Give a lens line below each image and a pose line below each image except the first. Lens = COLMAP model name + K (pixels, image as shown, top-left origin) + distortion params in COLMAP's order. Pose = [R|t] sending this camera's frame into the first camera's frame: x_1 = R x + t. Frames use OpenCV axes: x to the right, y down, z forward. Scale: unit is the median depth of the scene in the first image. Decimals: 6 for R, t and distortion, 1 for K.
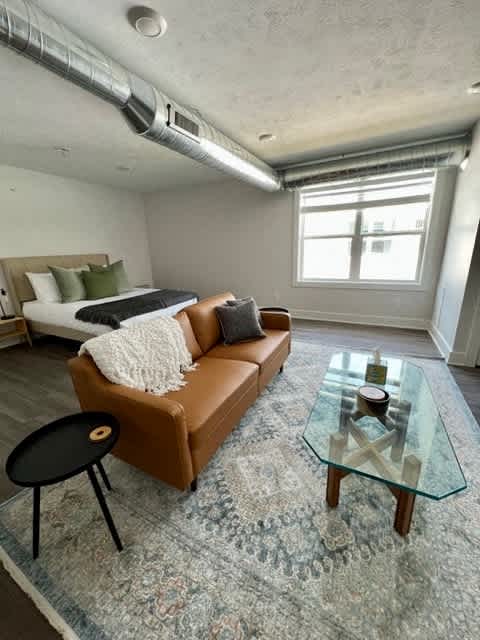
lens RADIAL K [[255.7, 0, 240.0], [0, 255.7, 320.0], [0, 0, 1]] dist [0.000340, 0.000505]
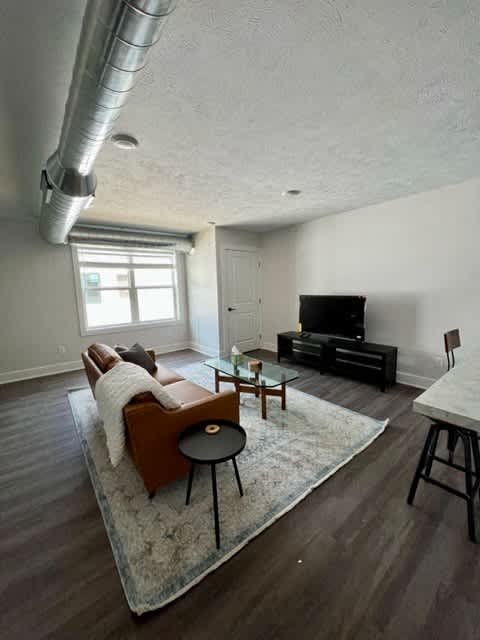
lens RADIAL K [[255.7, 0, 240.0], [0, 255.7, 320.0], [0, 0, 1]] dist [0.000340, 0.000505]
pose [[0.406520, -0.094937, 0.908696, -0.662254], [0.257976, 0.966043, -0.014481, -0.028620], [-0.876464, 0.240309, 0.417207, 0.055040]]
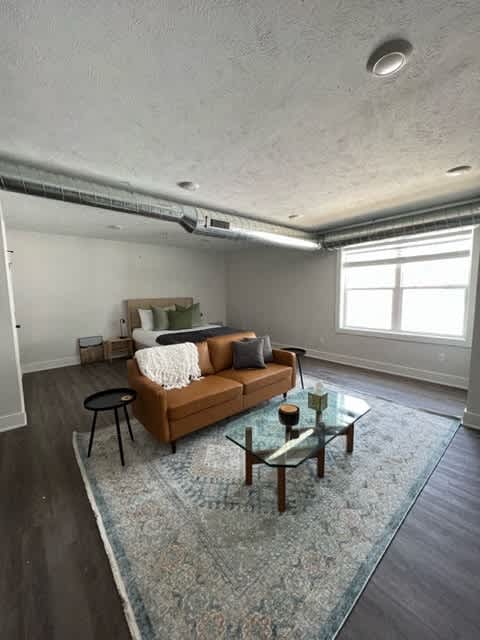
lens RADIAL K [[255.7, 0, 240.0], [0, 255.7, 320.0], [0, 0, 1]] dist [0.000340, 0.000505]
pose [[0.928230, 0.060364, -0.367076, 0.341828], [-0.117628, 0.983746, -0.135674, 0.014649], [0.352920, 0.169115, 0.920243, -0.204911]]
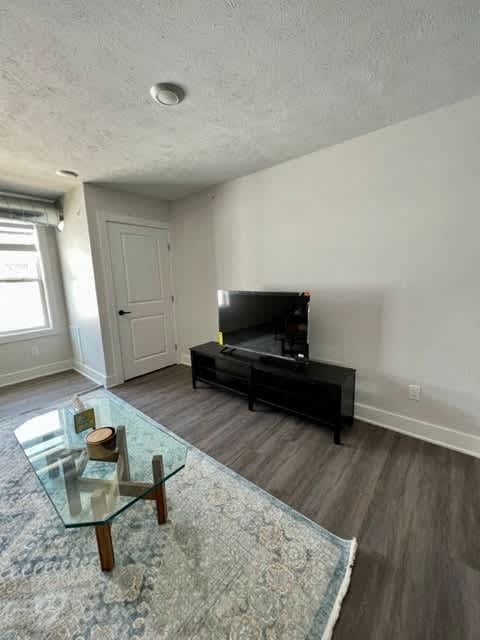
lens RADIAL K [[255.7, 0, 240.0], [0, 255.7, 320.0], [0, 0, 1]] dist [0.000340, 0.000505]
pose [[0.226694, -0.137436, 0.964220, -0.138667], [0.285898, 0.955771, 0.069016, -0.034778], [-0.931060, 0.260023, 0.255961, 0.031644]]
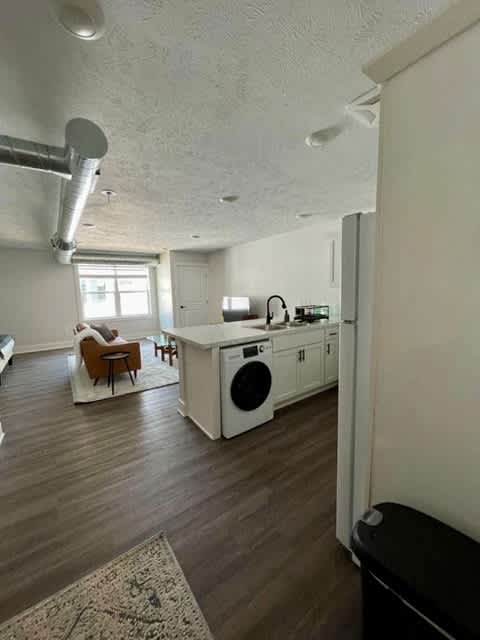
lens RADIAL K [[255.7, 0, 240.0], [0, 255.7, 320.0], [0, 0, 1]] dist [0.000340, 0.000505]
pose [[0.452700, -0.078774, 0.888176, -1.042172], [0.249405, 0.967518, -0.041310, 0.209110], [-0.856072, 0.240217, 0.457642, -0.722404]]
